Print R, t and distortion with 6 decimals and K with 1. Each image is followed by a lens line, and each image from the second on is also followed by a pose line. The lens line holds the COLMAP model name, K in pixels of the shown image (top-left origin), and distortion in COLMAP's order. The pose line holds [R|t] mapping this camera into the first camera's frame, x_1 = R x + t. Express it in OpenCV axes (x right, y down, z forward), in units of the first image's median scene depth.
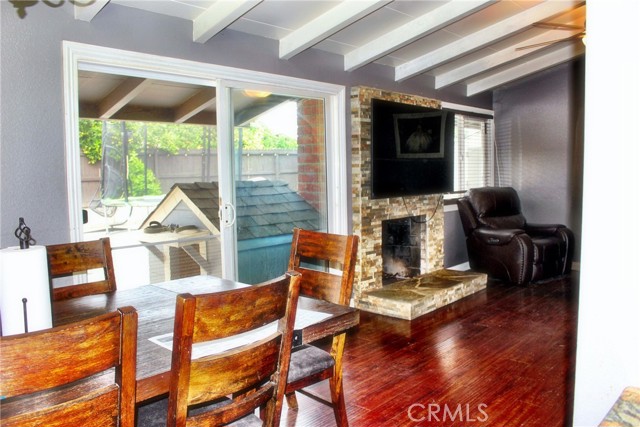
lens RADIAL K [[531.5, 0, 320.0], [0, 531.5, 213.5], [0, 0, 1]] dist [-0.147544, 0.107766]
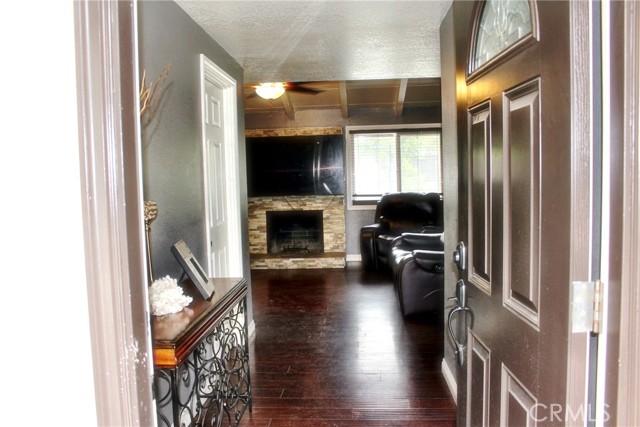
lens RADIAL K [[531.5, 0, 320.0], [0, 531.5, 213.5], [0, 0, 1]] dist [-0.147544, 0.107766]
pose [[0.624048, 0.059530, -0.779115, 1.438667], [-0.049348, 0.998106, 0.036737, -0.045479], [0.779826, 0.015522, 0.625803, 0.119387]]
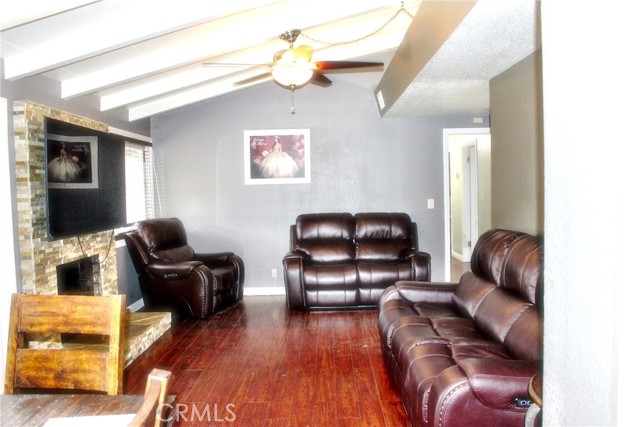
lens RADIAL K [[531.5, 0, 320.0], [0, 531.5, 213.5], [0, 0, 1]] dist [-0.147544, 0.107766]
pose [[0.743181, -0.035489, 0.668149, -0.106990], [0.071089, 0.997128, -0.026108, -0.017492], [-0.665304, 0.066901, 0.743569, 0.128173]]
